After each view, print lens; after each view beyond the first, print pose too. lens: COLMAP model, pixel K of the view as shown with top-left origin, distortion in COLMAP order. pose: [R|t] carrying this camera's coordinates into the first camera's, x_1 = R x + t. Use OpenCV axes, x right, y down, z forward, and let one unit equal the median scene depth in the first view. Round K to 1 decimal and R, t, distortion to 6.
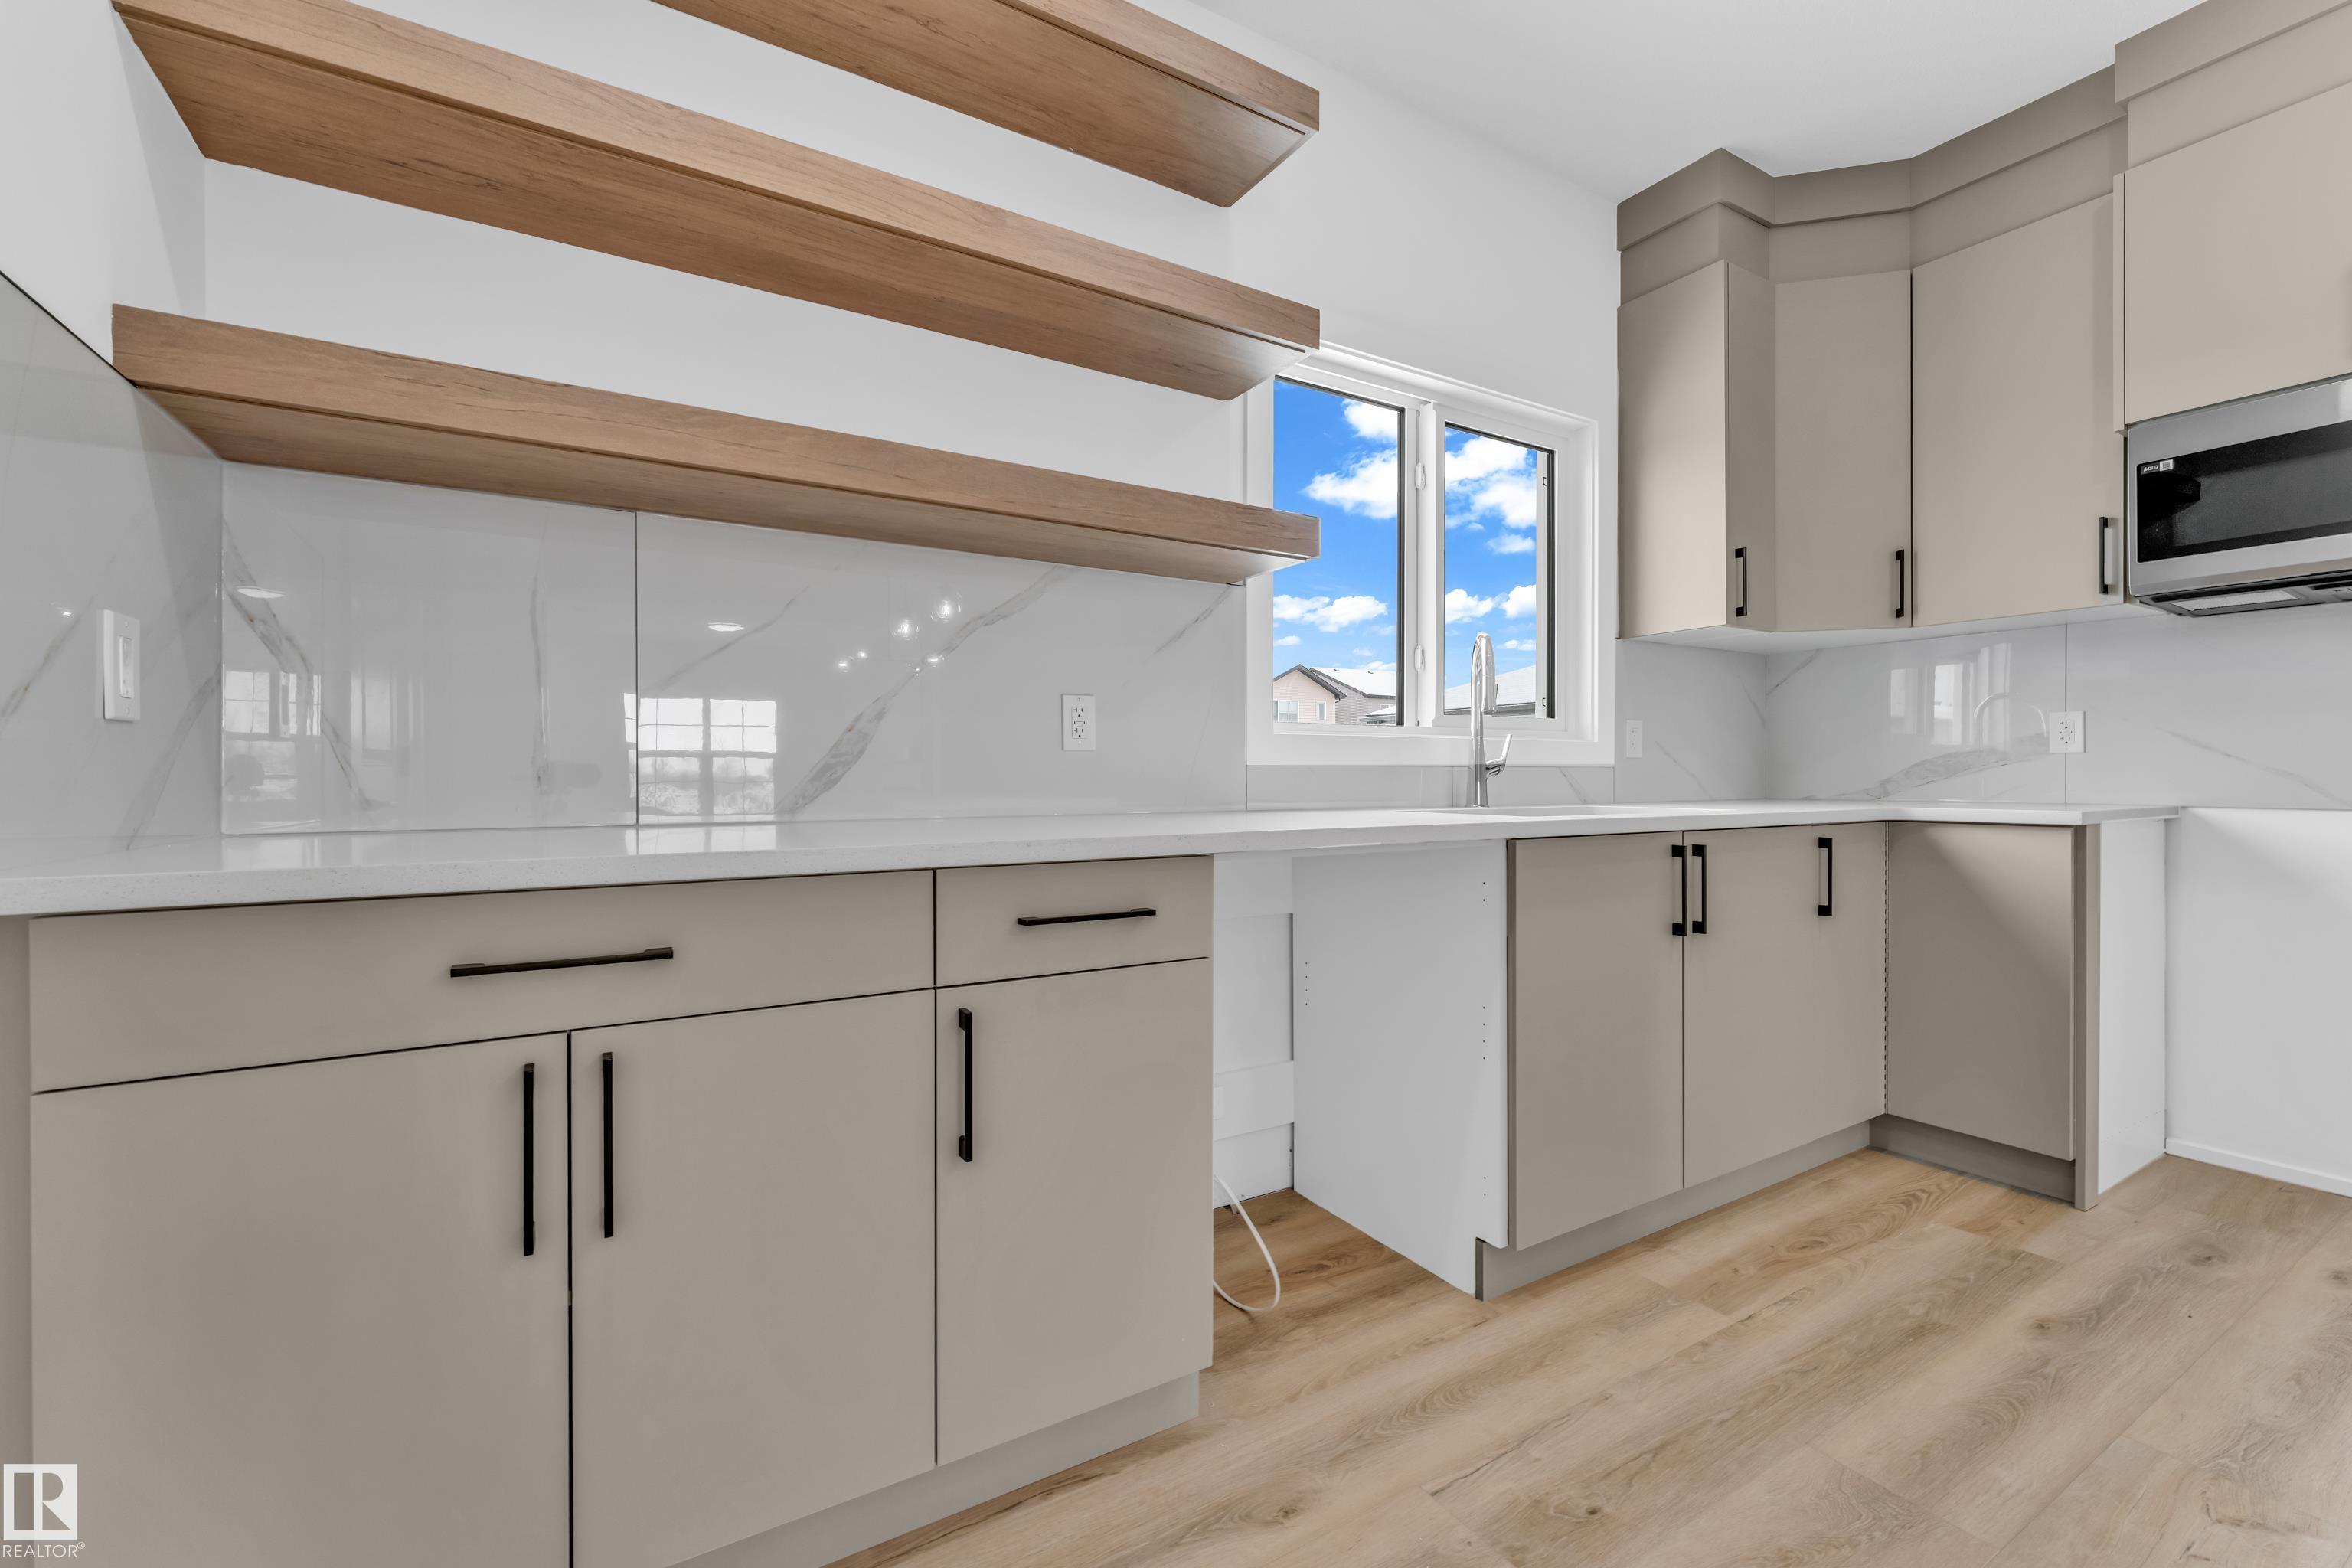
lens RADIAL K [[955.5, 0, 1160.8], [0, 955.5, 780.0], [0, 0, 1]] dist [0.000642, -0.000762]
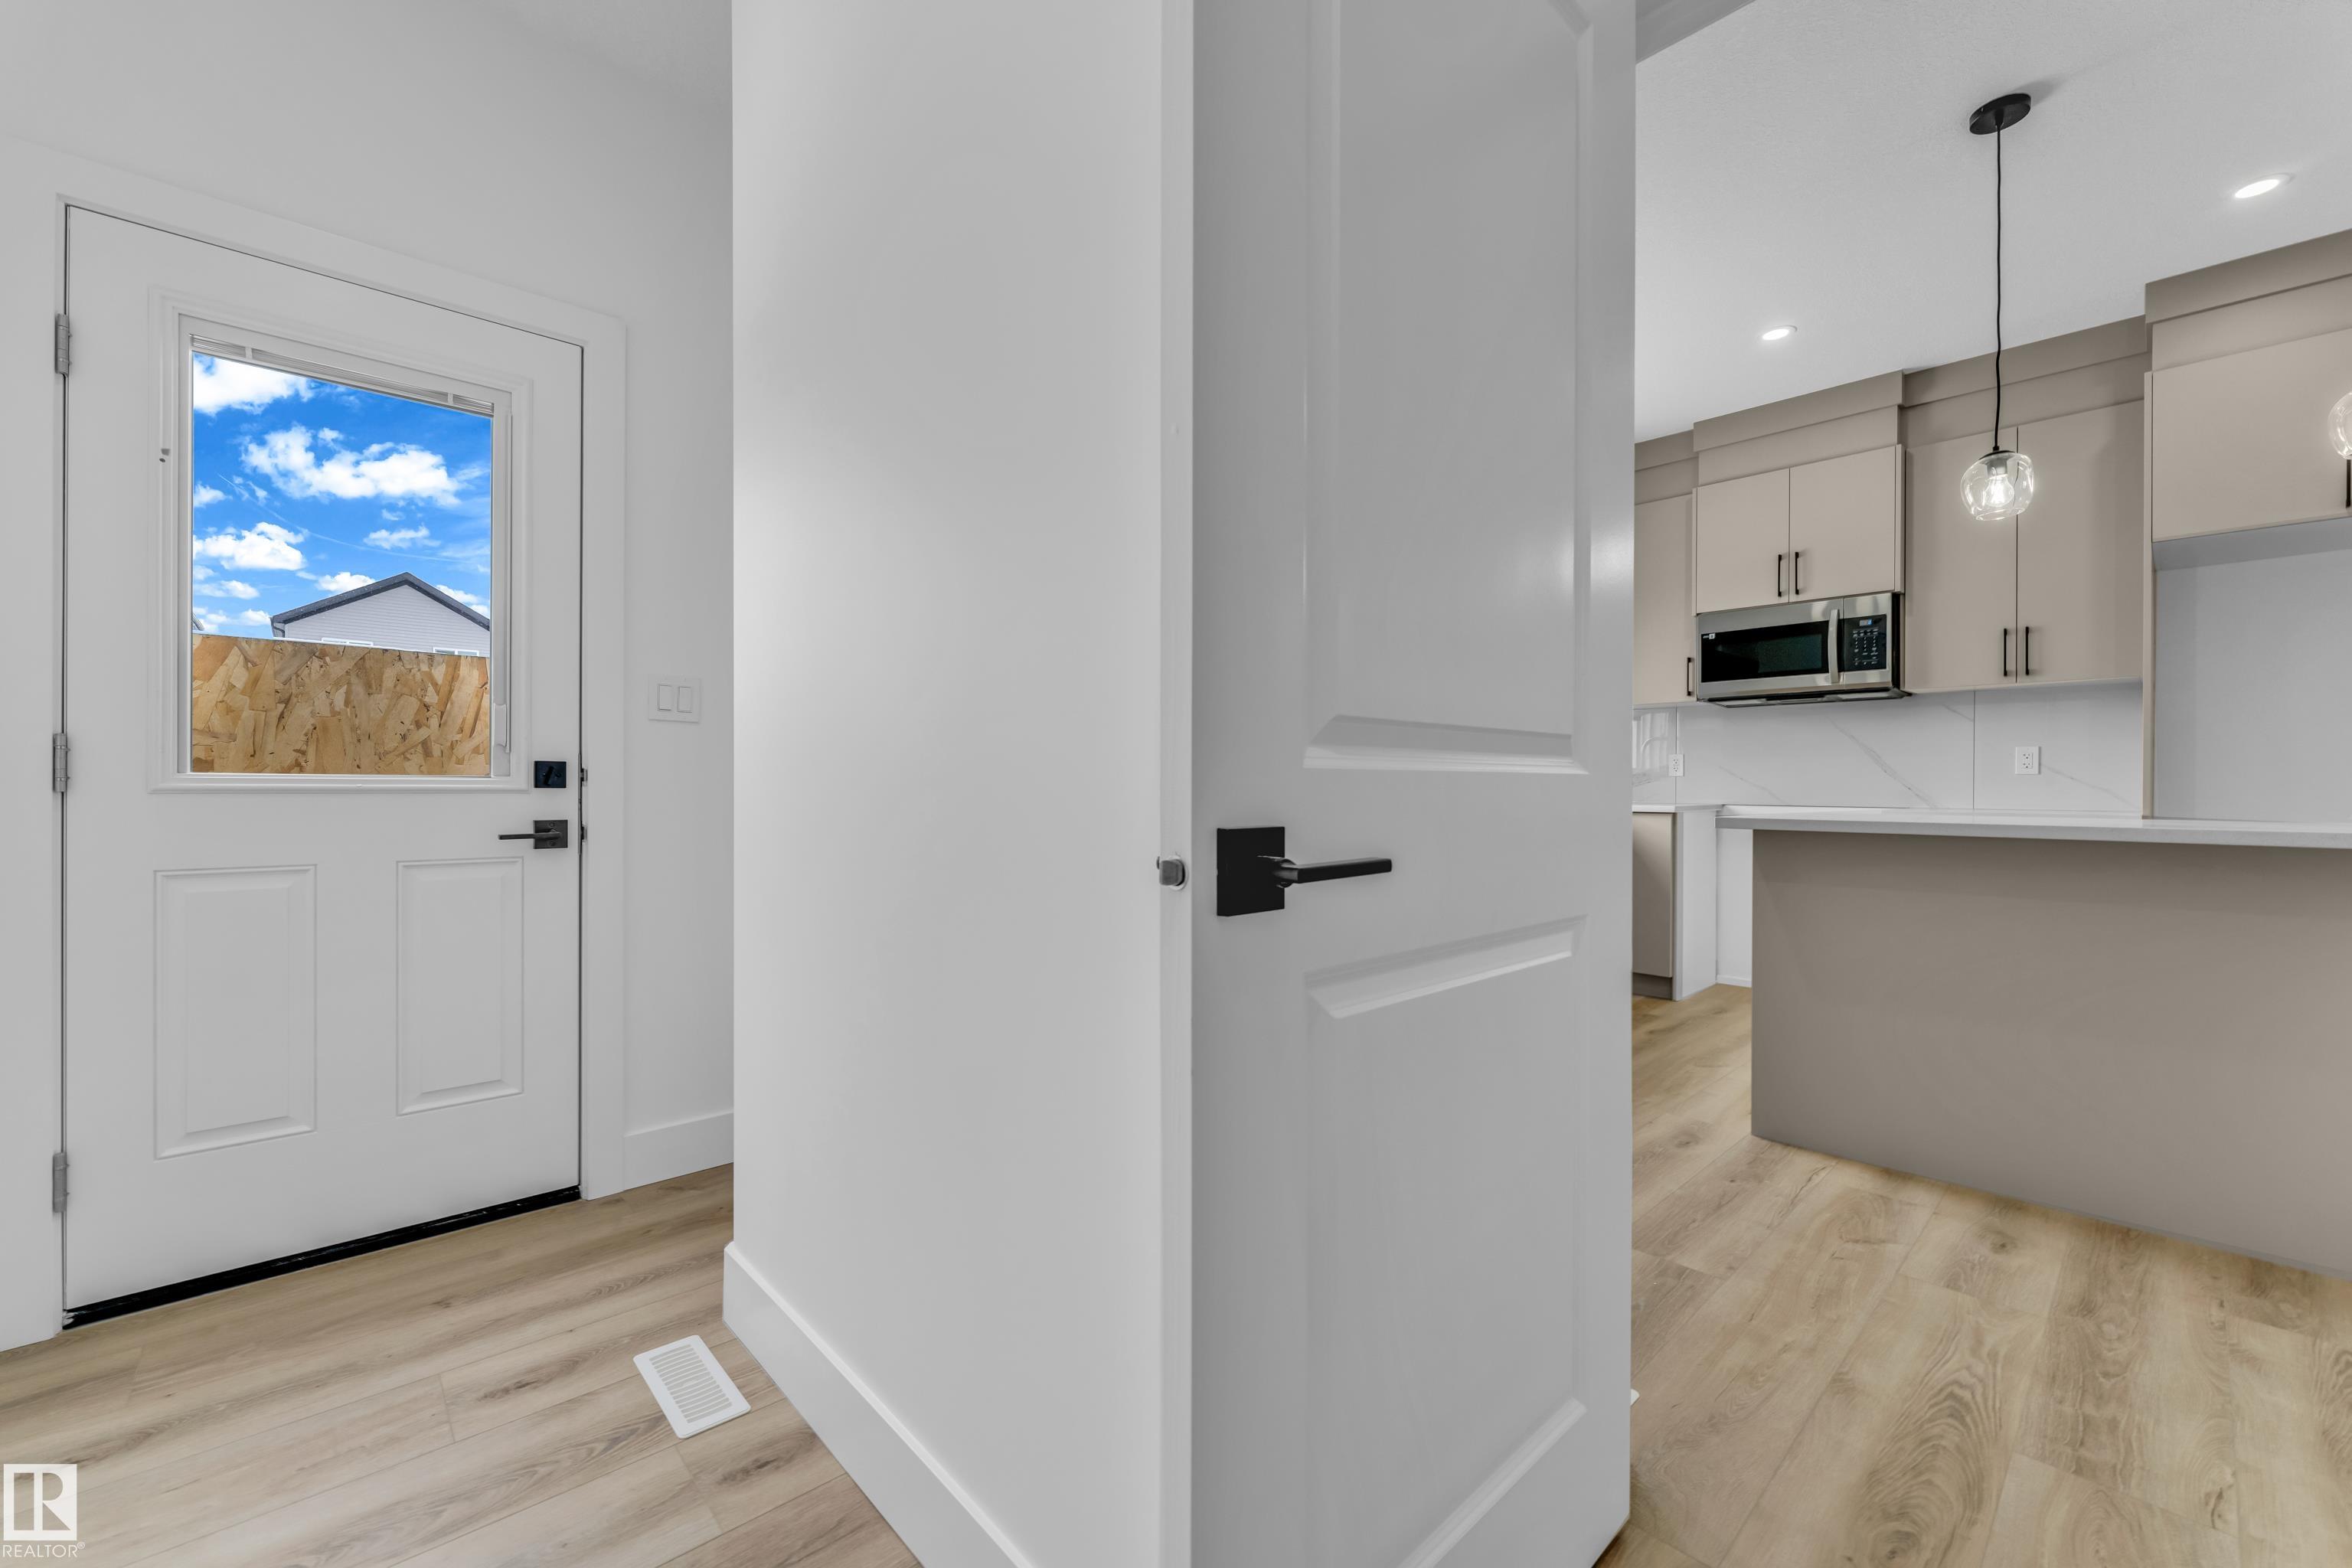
lens RADIAL K [[955.5, 0, 1131.0], [0, 955.5, 793.6], [0, 0, 1]] dist [0.000642, -0.000762]
pose [[0.981505, 0.006136, 0.191339, -0.547273], [-0.006598, 0.999977, 0.001778, 0.011327], [-0.191324, -0.003007, 0.981522, -0.757295]]
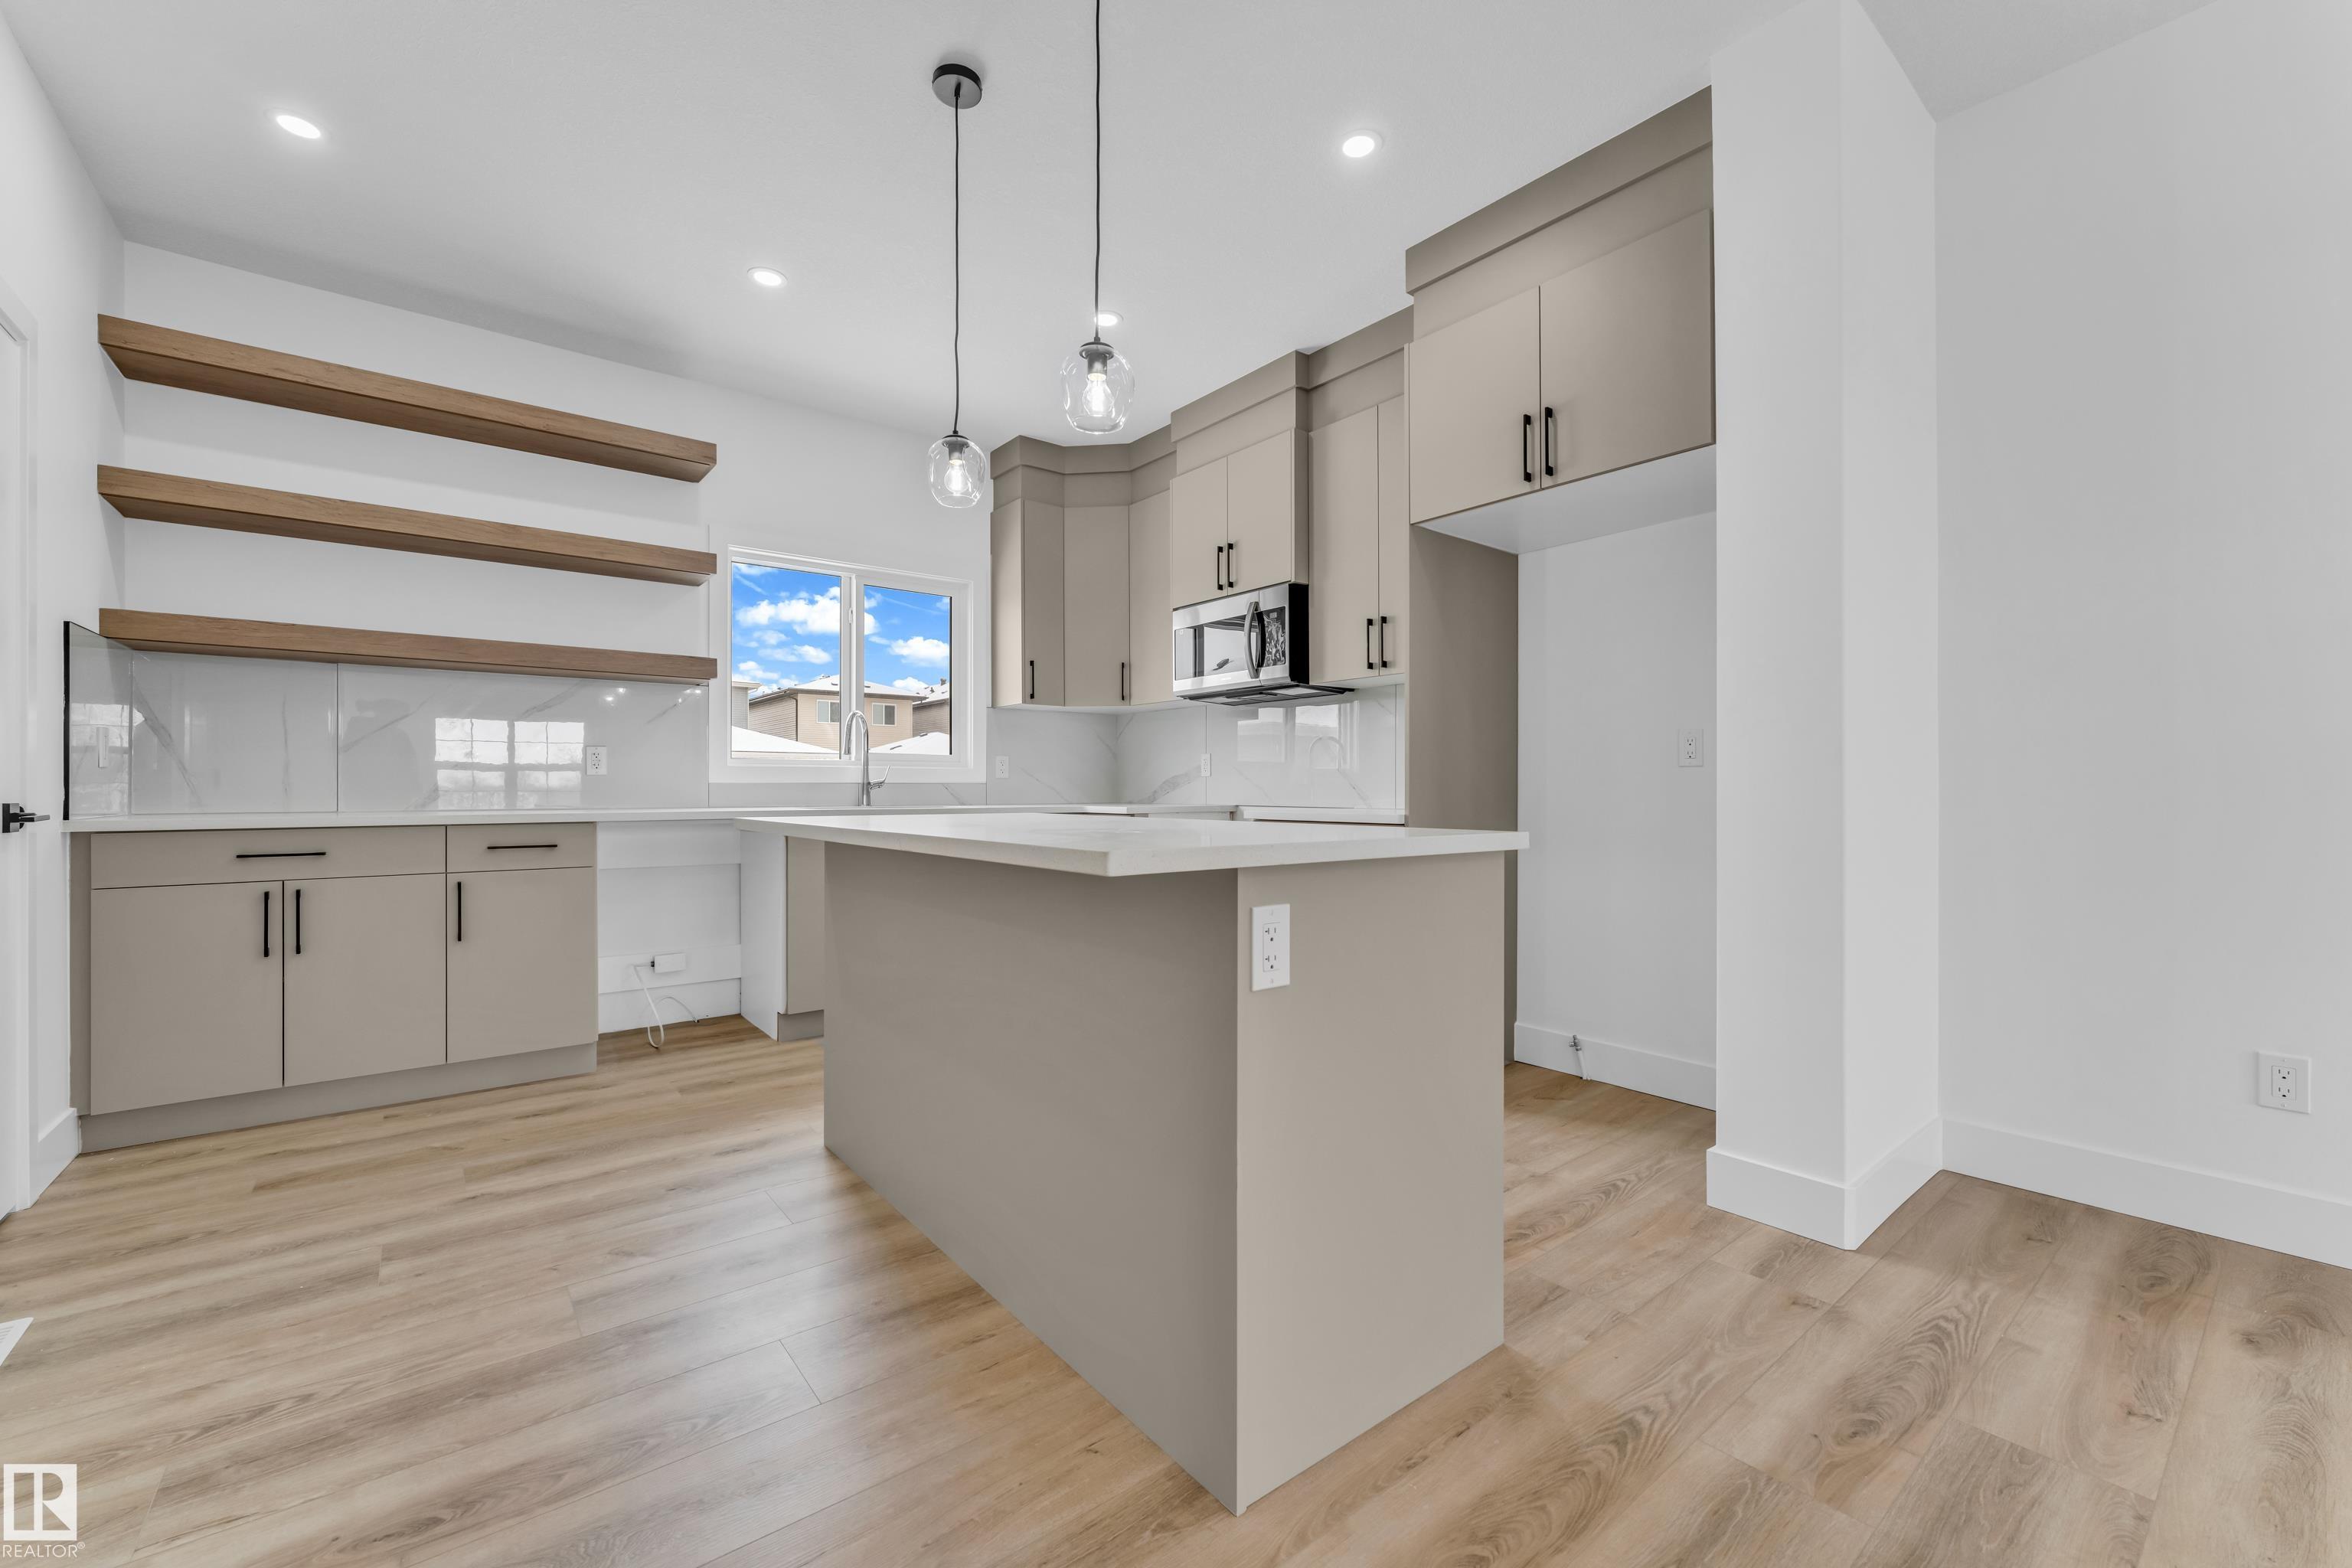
lens RADIAL K [[955.5, 0, 1121.3], [0, 955.5, 788.4], [0, 0, 1]] dist [0.000642, -0.000762]
pose [[0.995157, 0.000086, 0.098299, 0.718921], [0.000205, 0.999996, -0.002953, 0.000312], [-0.098299, 0.002959, 0.995153, -0.941431]]
